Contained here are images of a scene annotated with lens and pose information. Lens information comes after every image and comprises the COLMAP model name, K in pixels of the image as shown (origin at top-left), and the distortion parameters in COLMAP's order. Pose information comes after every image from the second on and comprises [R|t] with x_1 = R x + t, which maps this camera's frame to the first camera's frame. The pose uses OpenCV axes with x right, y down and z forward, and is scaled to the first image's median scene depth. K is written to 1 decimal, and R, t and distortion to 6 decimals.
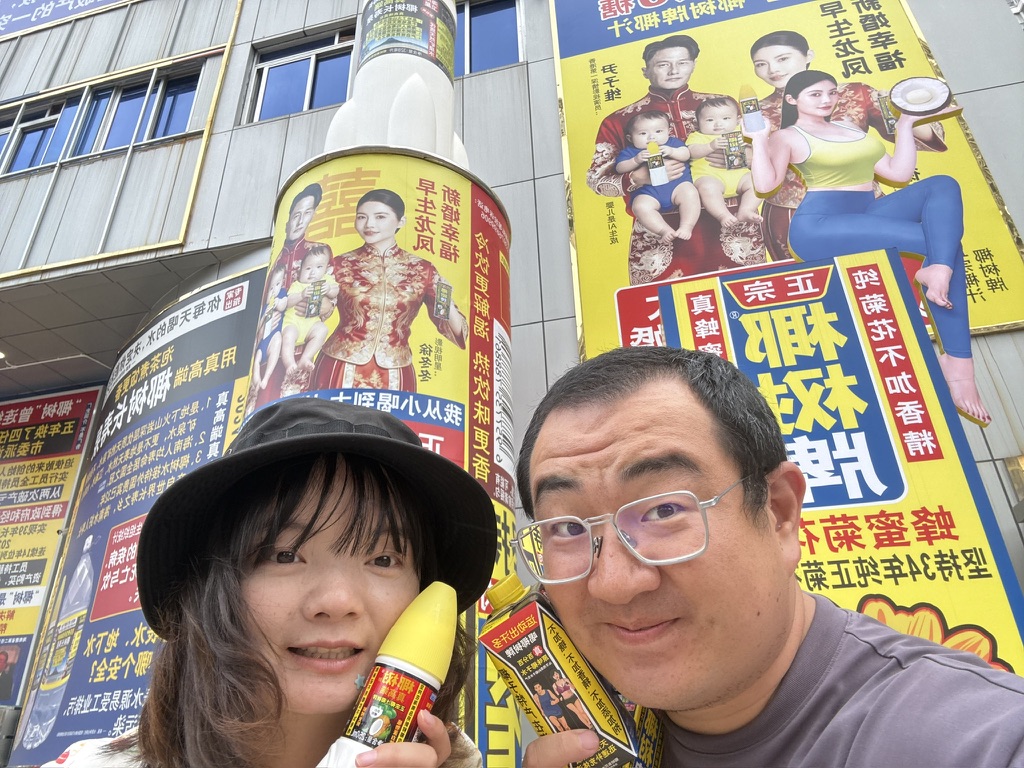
lens RADIAL K [[689.2, 0, 513.8], [0, 689.2, 384.2], [0, 0, 1]] dist [0.002145, -0.001739]
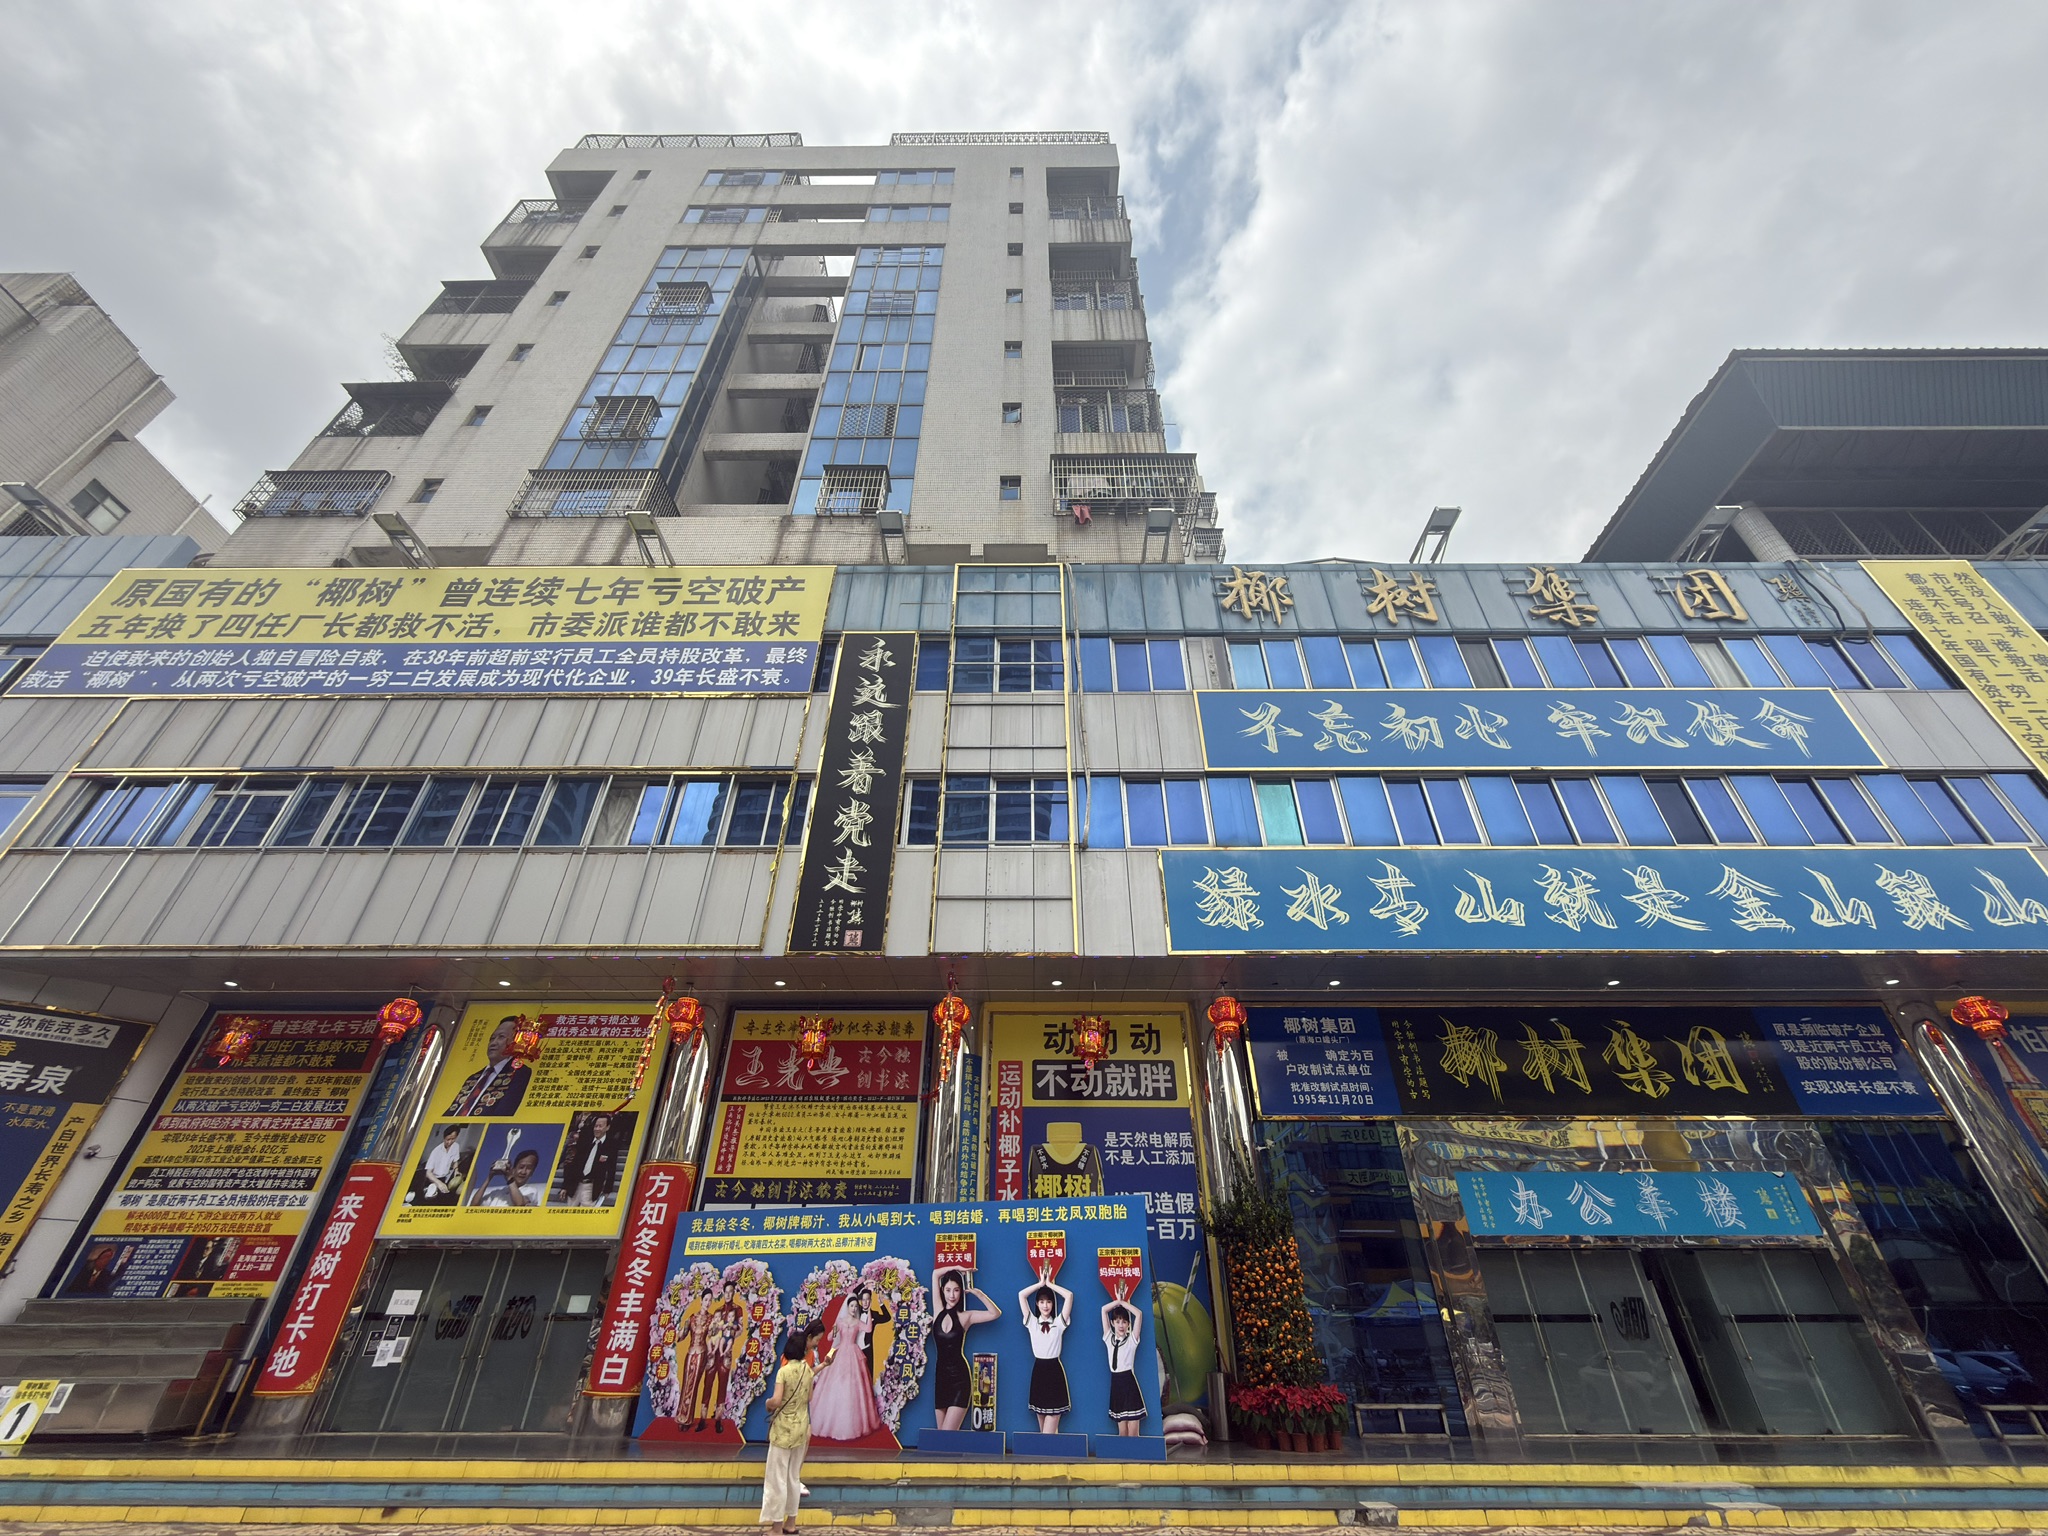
lens RADIAL K [[816.4, 0, 1023.7], [0, 816.4, 778.1], [0, 0, 1]] dist [0.002651, -0.001112]
pose [[0.973729, 0.159755, 0.162263, 0.158446], [-0.134760, 0.978698, -0.154886, -0.321278], [-0.183550, 0.128951, 0.974516, -0.632808]]
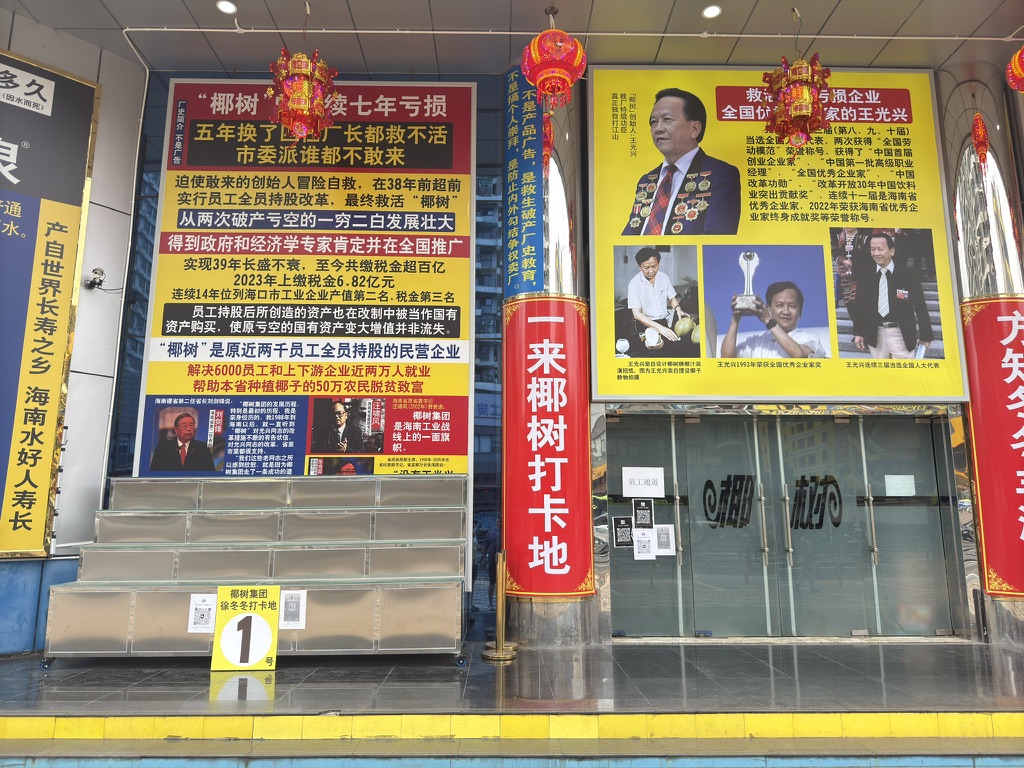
lens RADIAL K [[730.5, 0, 512.4], [0, 730.5, 389.1], [0, 0, 1]] dist [0.048021, -0.035297]
pose [[0.967517, 0.080424, 0.239674, -0.731932], [-0.144357, 0.954044, 0.262603, 0.104250], [-0.207540, -0.288672, 0.934663, 0.166150]]
